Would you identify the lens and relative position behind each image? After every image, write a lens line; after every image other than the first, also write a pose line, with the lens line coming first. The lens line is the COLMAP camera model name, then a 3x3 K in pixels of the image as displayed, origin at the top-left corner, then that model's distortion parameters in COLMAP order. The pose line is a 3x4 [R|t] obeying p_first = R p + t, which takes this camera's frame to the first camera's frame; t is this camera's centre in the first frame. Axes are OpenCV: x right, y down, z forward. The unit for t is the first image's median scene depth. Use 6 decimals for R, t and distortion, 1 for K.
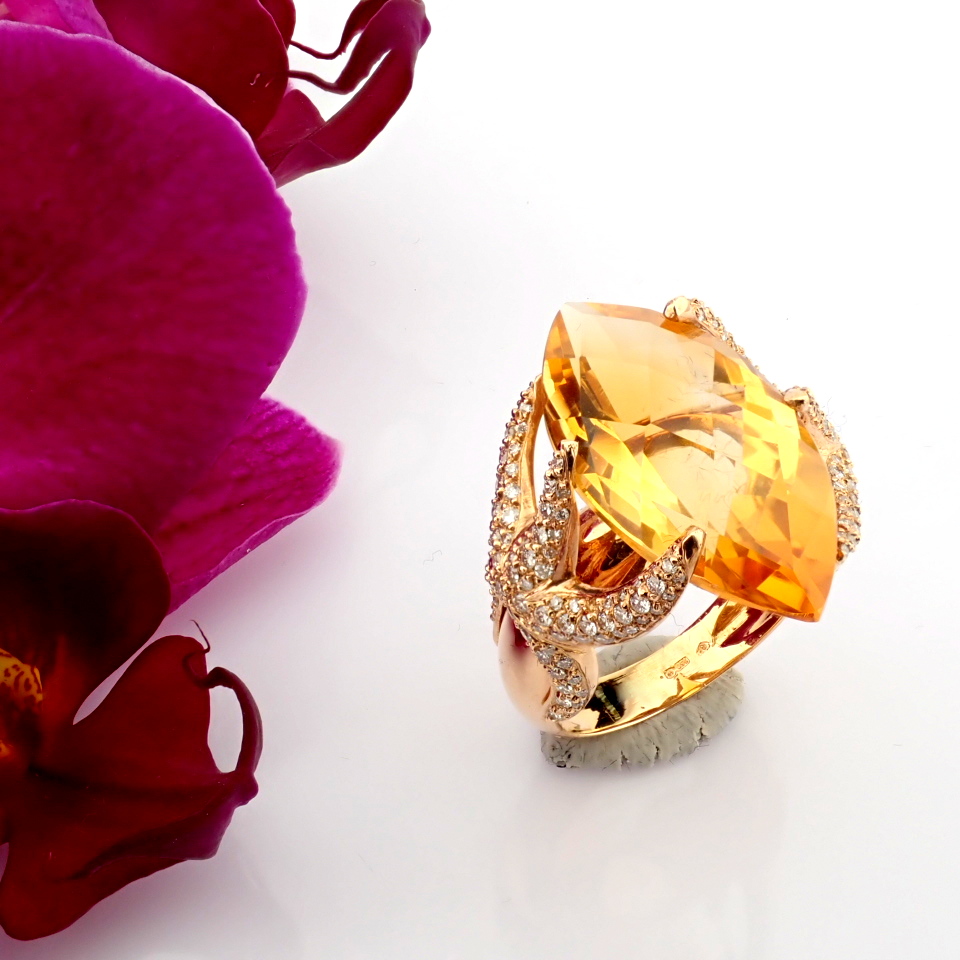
lens RADIAL K [[2701.5, 0, 479.8], [0, 2701.5, 479.7], [0, 0, 1]] dist [0.531201, 0.000000]
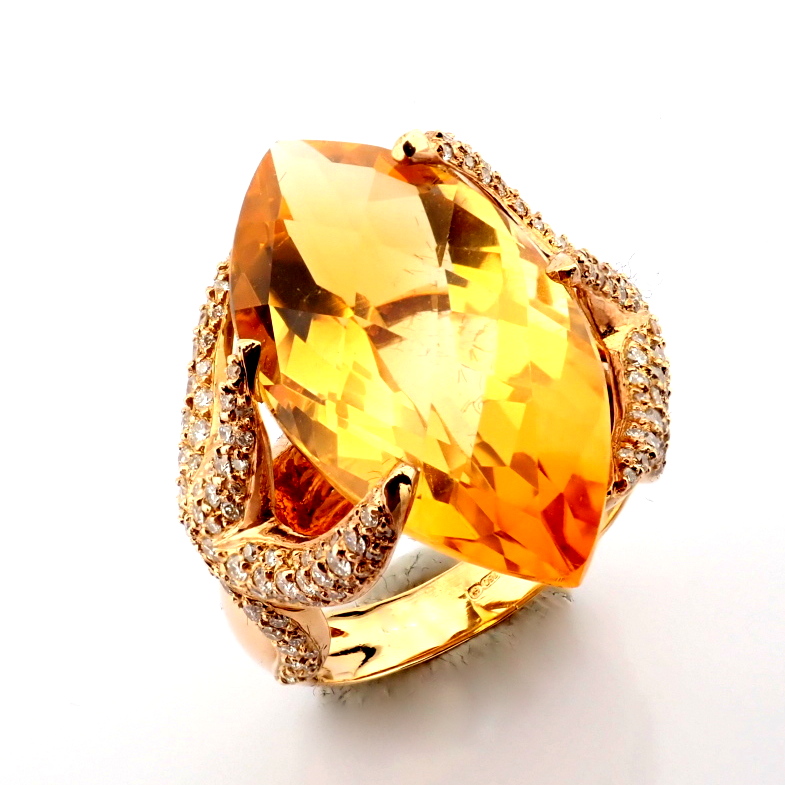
lens RADIAL K [[2209.1, 0, 392.7], [0, 2209.1, 392.6], [0, 0, 1]] dist [0.531201, 0.000000]
pose [[0.988849, -0.024675, -0.146865, 0.157613], [0.039942, 0.993989, 0.101930, -0.059205], [0.143467, -0.106659, 0.983891, 0.400242]]
